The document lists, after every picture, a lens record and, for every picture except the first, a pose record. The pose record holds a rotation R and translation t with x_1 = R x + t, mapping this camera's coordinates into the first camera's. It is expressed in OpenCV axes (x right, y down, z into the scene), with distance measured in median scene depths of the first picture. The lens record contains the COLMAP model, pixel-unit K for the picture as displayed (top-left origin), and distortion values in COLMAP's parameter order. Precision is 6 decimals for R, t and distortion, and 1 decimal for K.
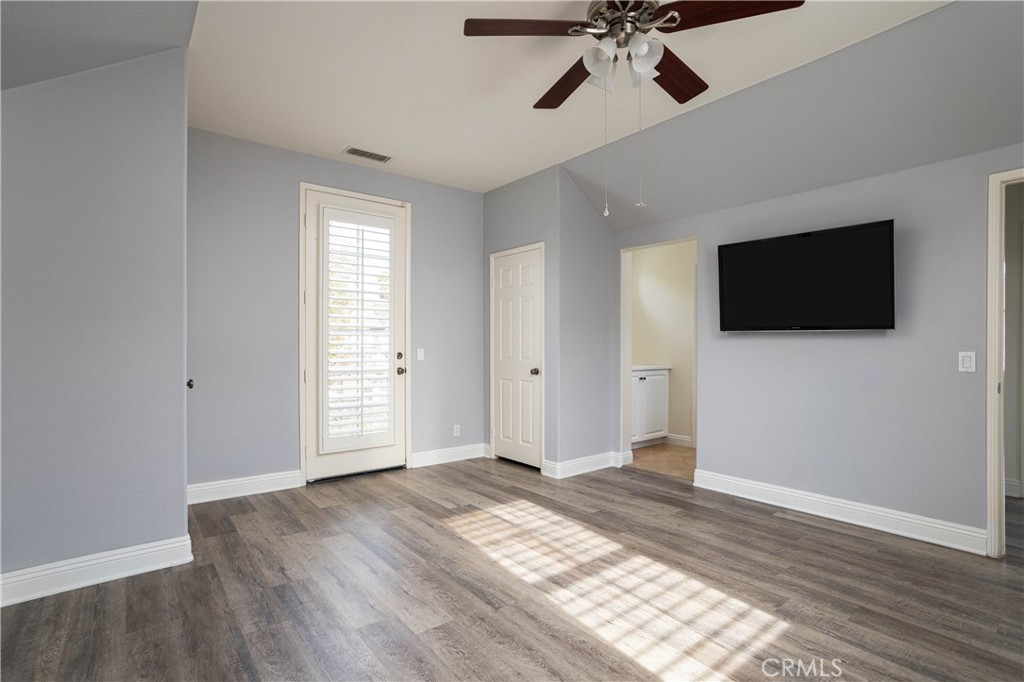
lens RADIAL K [[495.5, 0, 511.2], [0, 495.5, 343.8], [0, 0, 1]] dist [-0.013550, 0.004409]
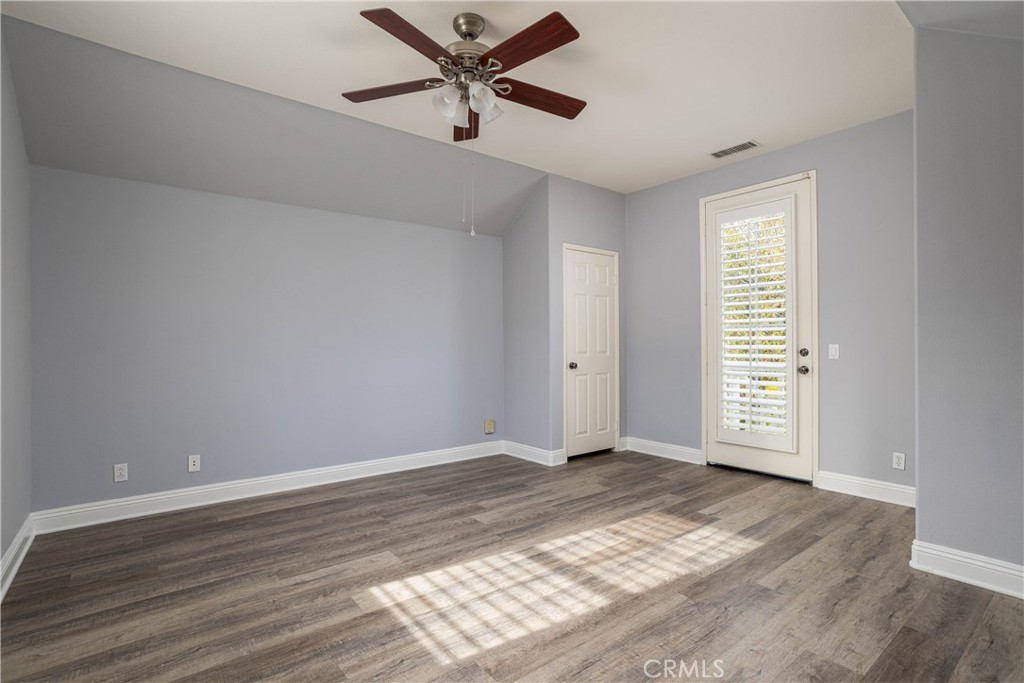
lens RADIAL K [[495.5, 0, 513.0], [0, 495.5, 344.2], [0, 0, 1]] dist [-0.013550, 0.004409]
pose [[-0.021271, 0.000281, -0.999774, 1.001339], [0.019422, 0.999811, -0.000132, -0.000430], [0.999585, -0.019420, -0.021273, 0.799506]]
